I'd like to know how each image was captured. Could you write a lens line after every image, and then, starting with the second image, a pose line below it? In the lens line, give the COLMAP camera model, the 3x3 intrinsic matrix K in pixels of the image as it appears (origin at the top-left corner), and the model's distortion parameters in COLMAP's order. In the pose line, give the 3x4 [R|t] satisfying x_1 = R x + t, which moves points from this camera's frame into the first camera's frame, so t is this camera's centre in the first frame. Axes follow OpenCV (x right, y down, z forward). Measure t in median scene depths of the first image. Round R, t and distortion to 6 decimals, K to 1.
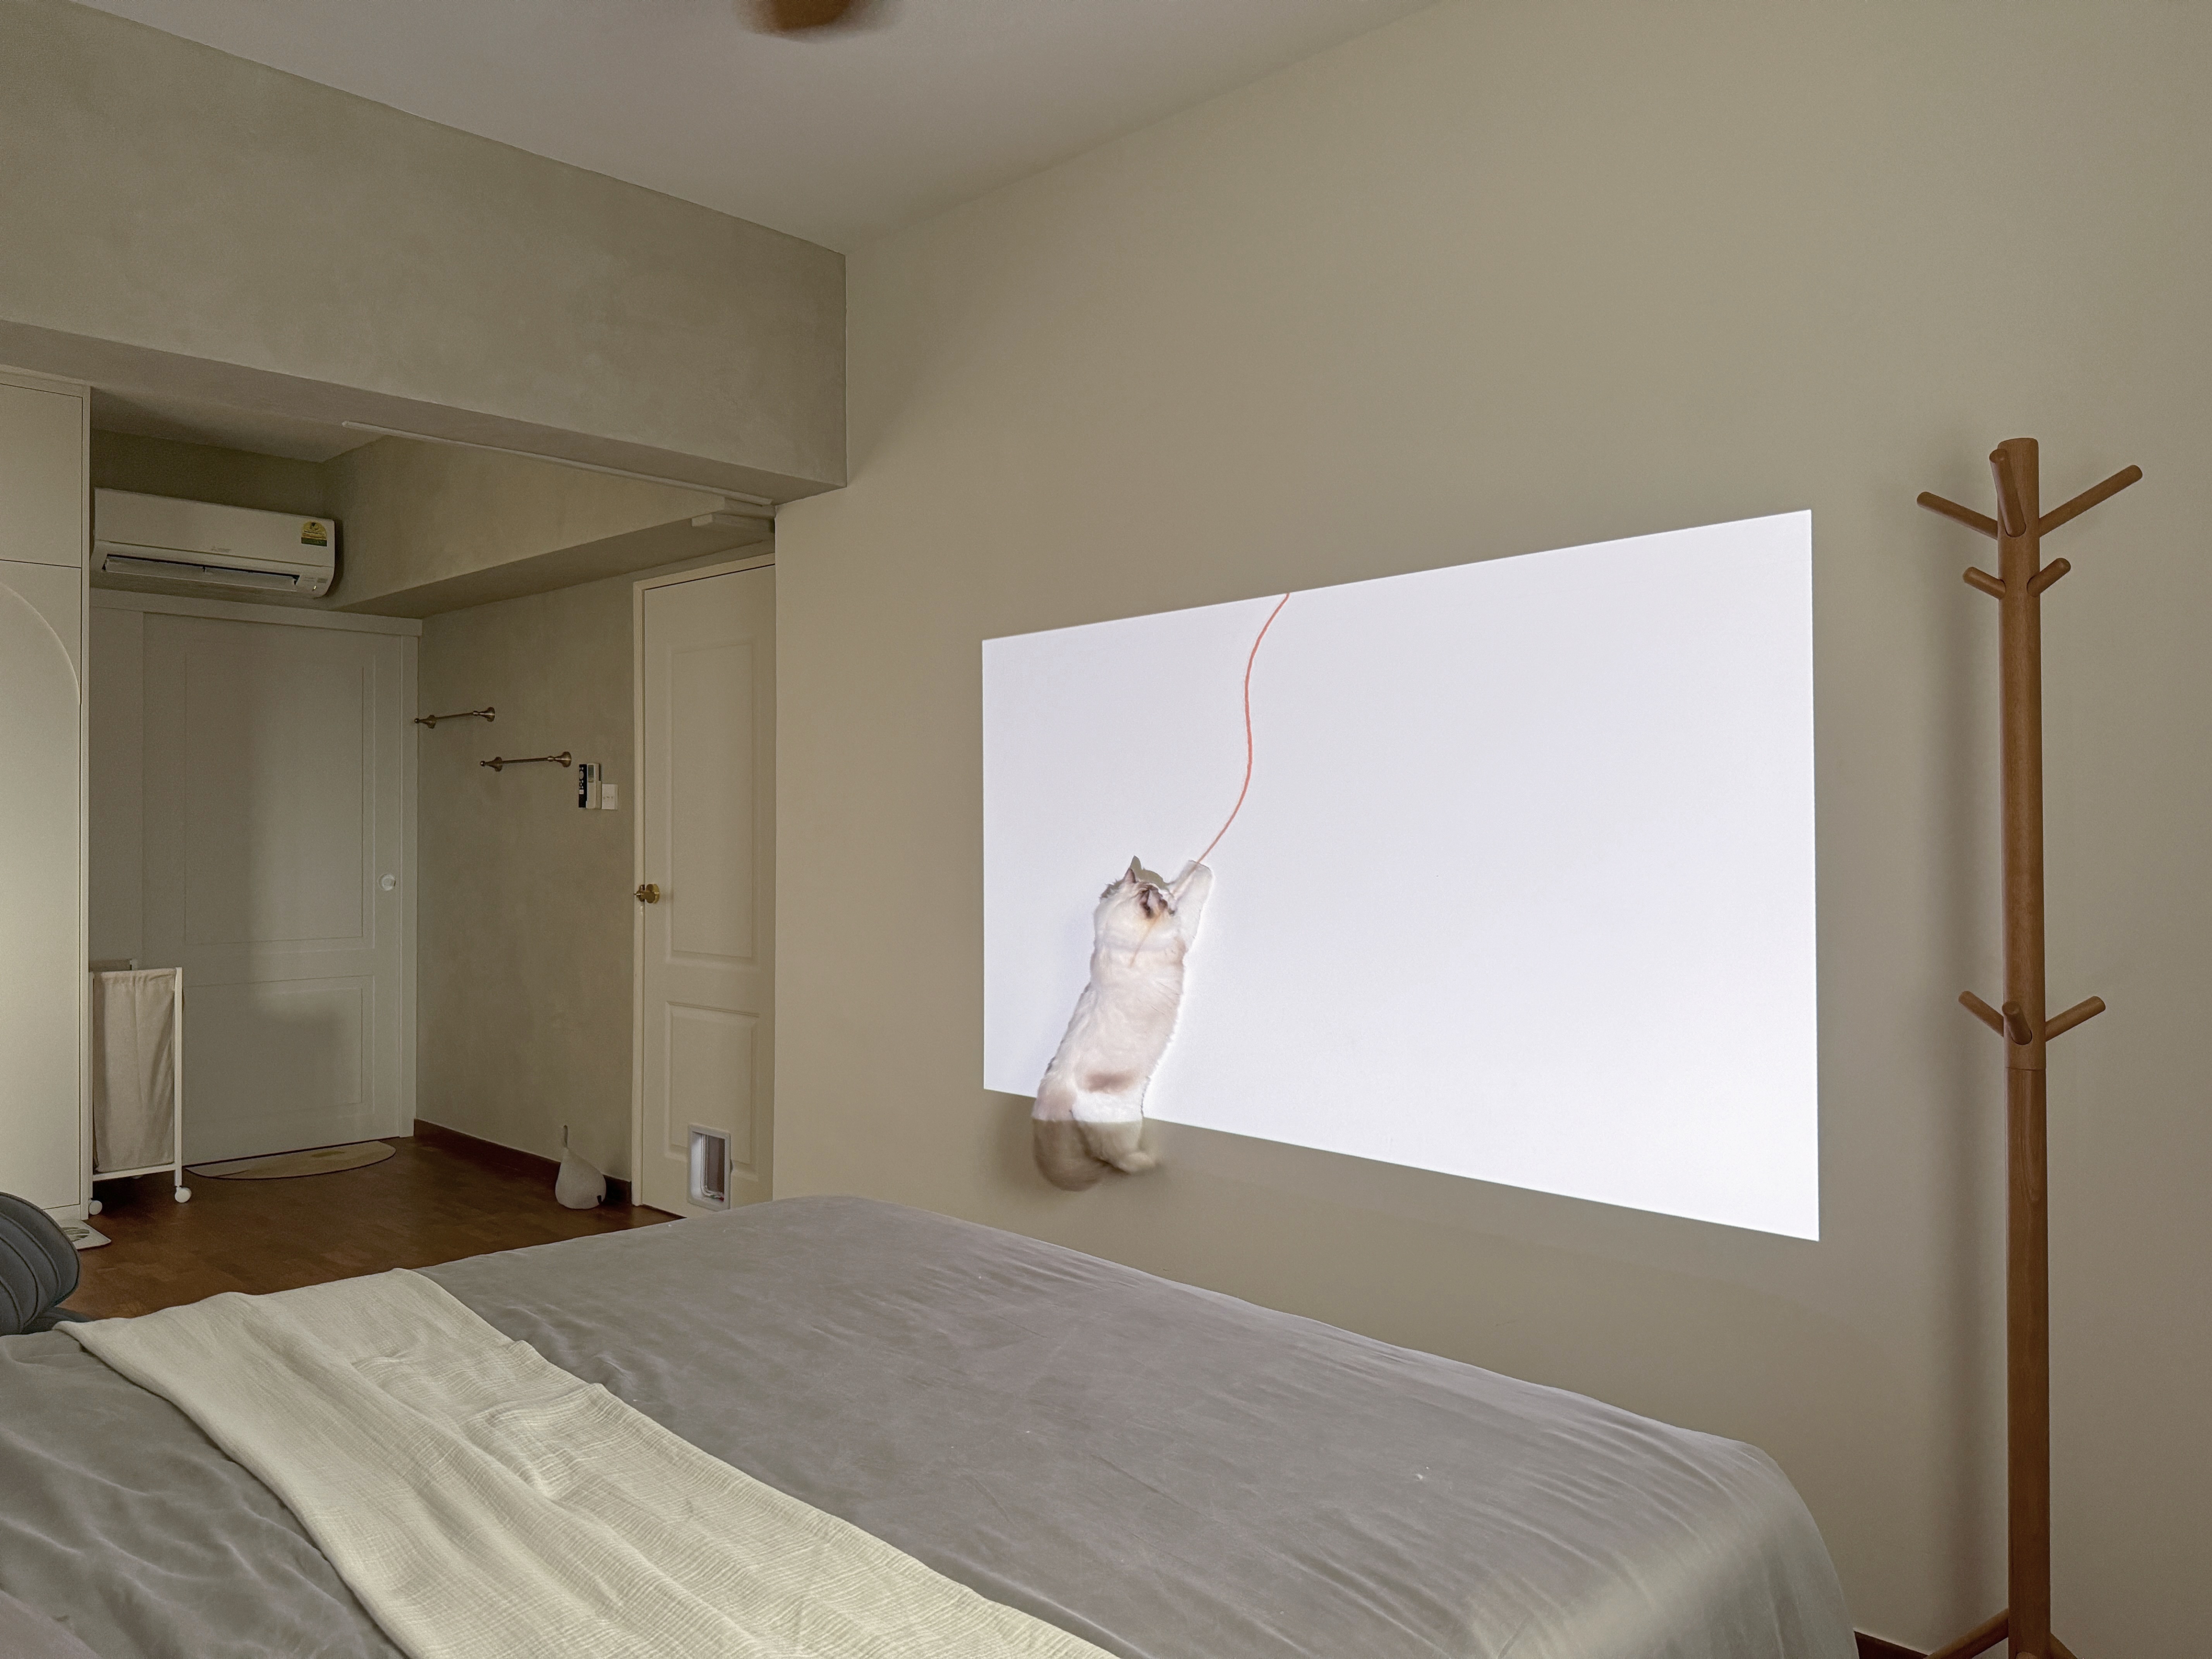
lens RADIAL K [[1526.2, 0, 1104.6], [0, 1526.2, 829.1], [0, 0, 1]] dist [0.070493, -0.092763]
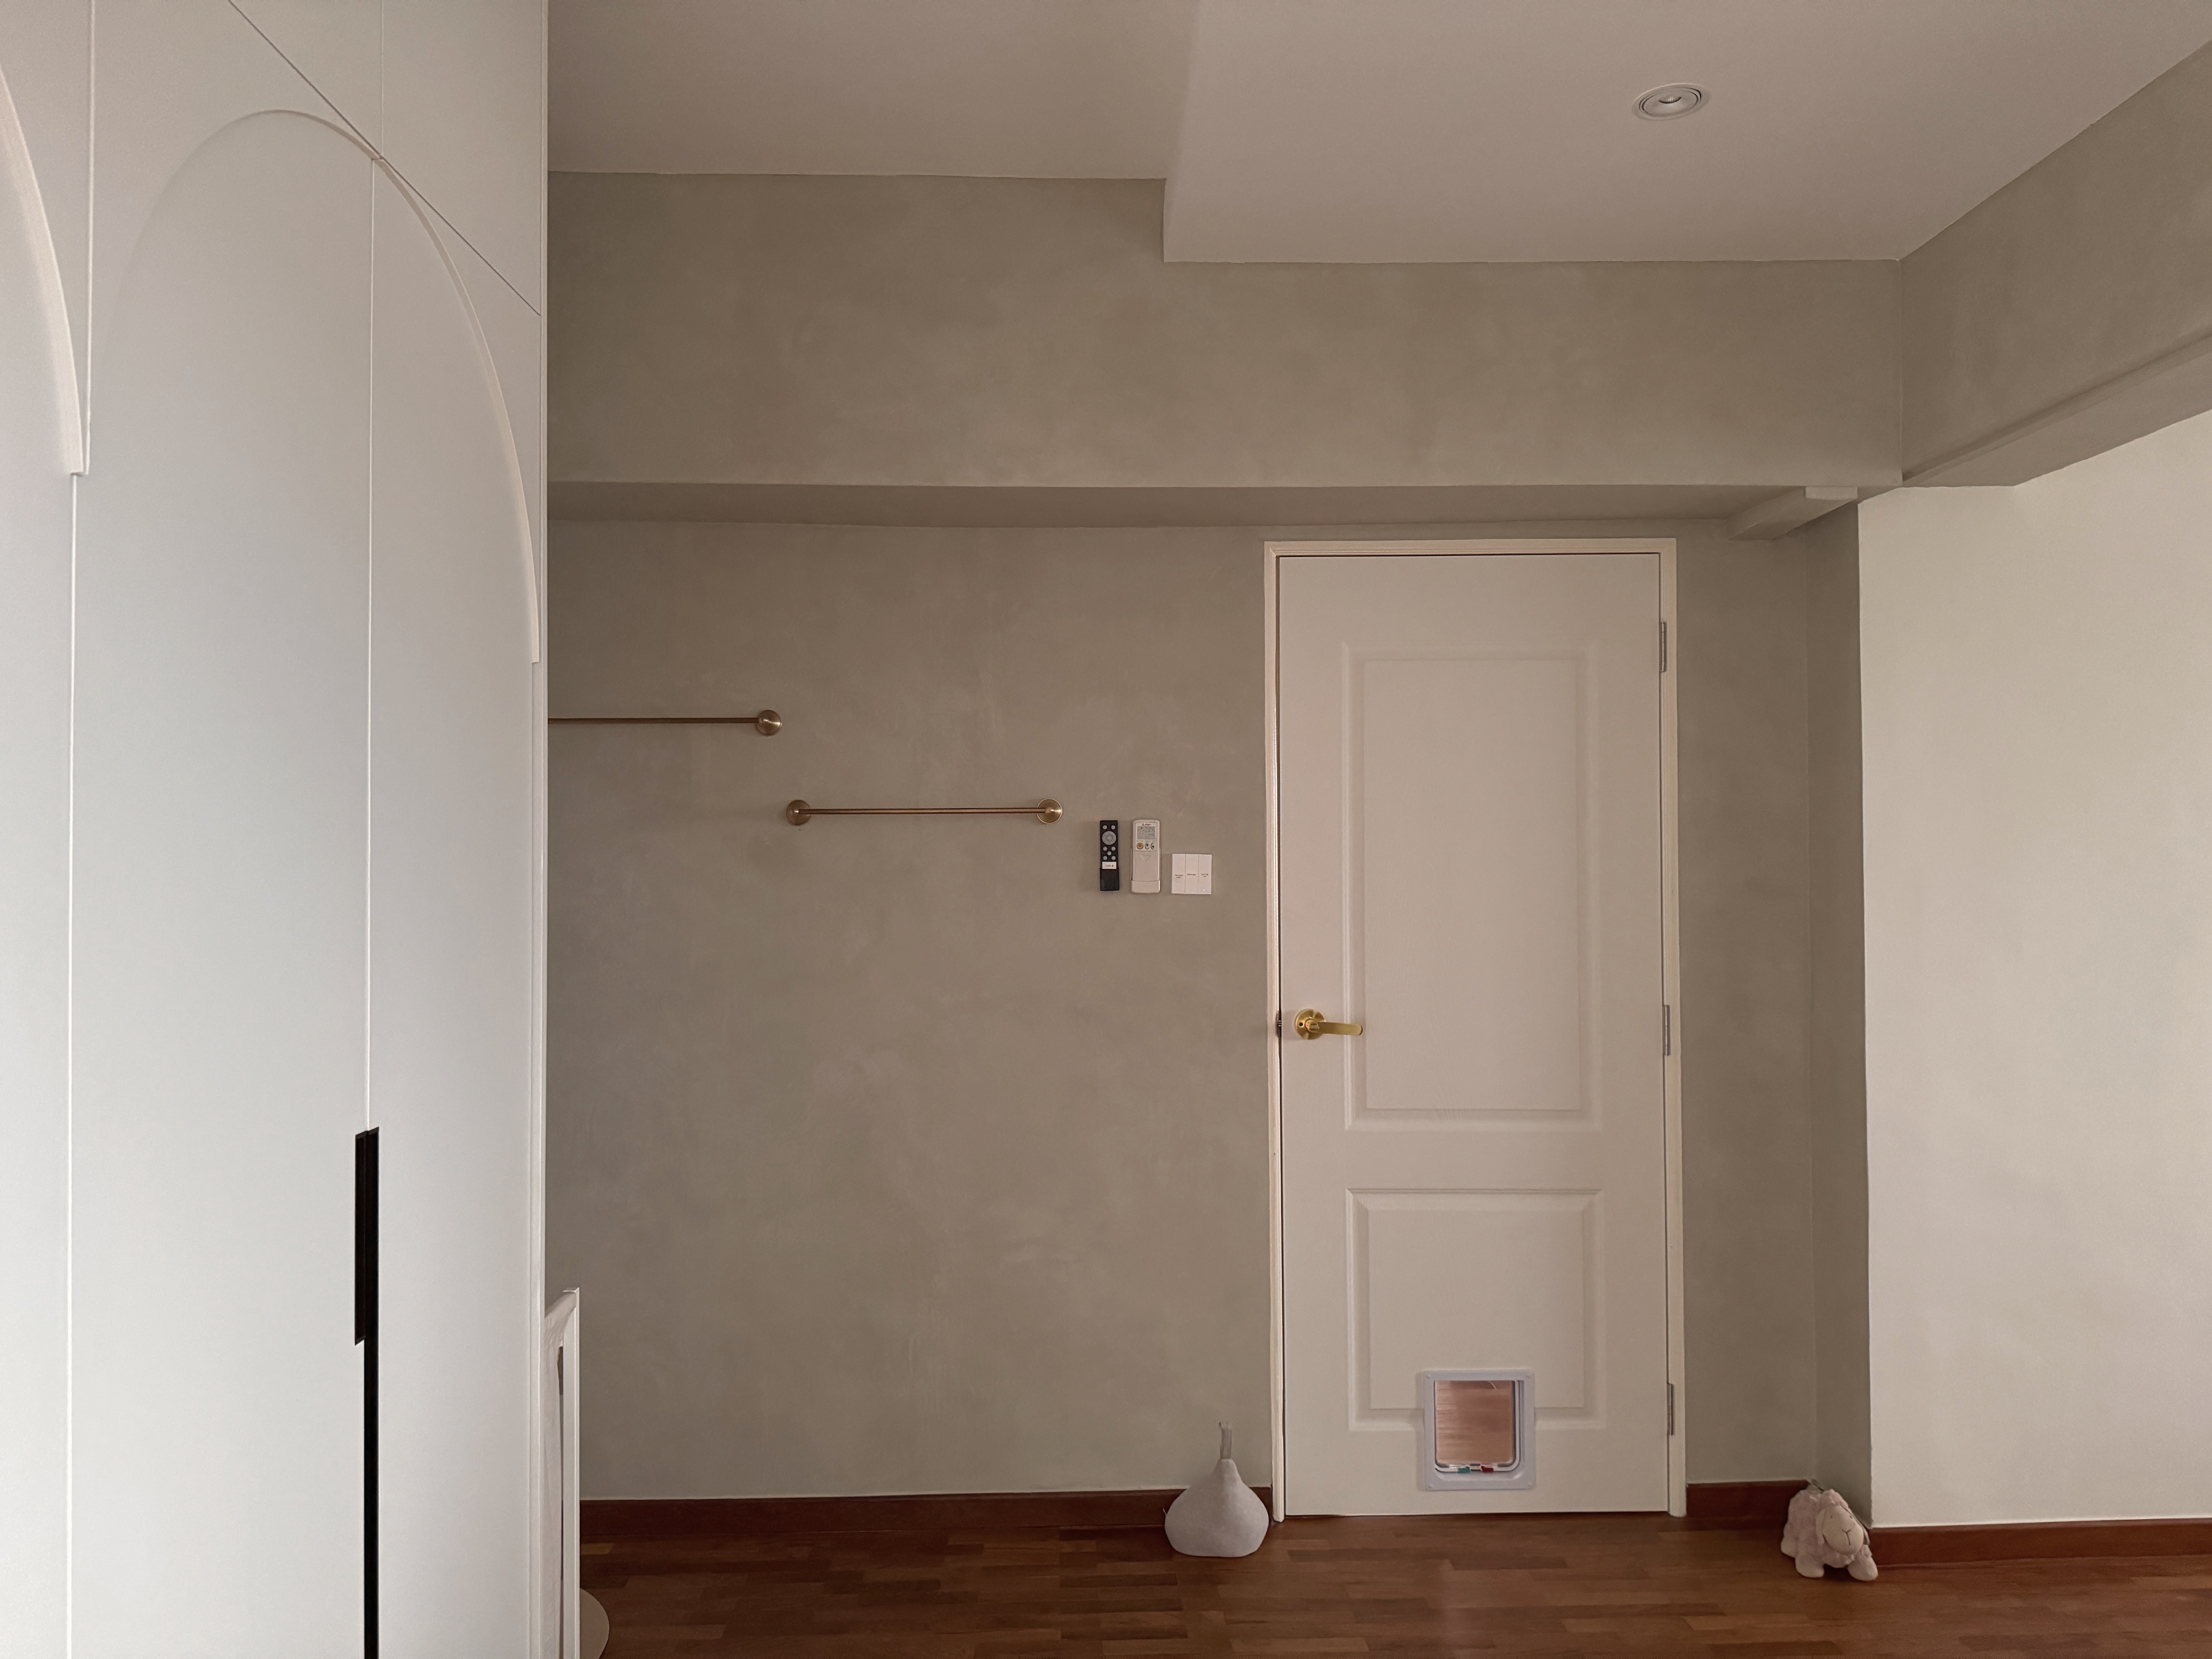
lens RADIAL K [[1517.5, 0, 1105.0], [0, 1517.5, 826.0], [0, 0, 1]] dist [0.049019, -0.000308]
pose [[0.712294, 0.007817, 0.701838, -0.807383], [0.003533, 0.999885, -0.014722, -0.032961], [-0.701873, 0.012966, 0.712185, 0.602053]]
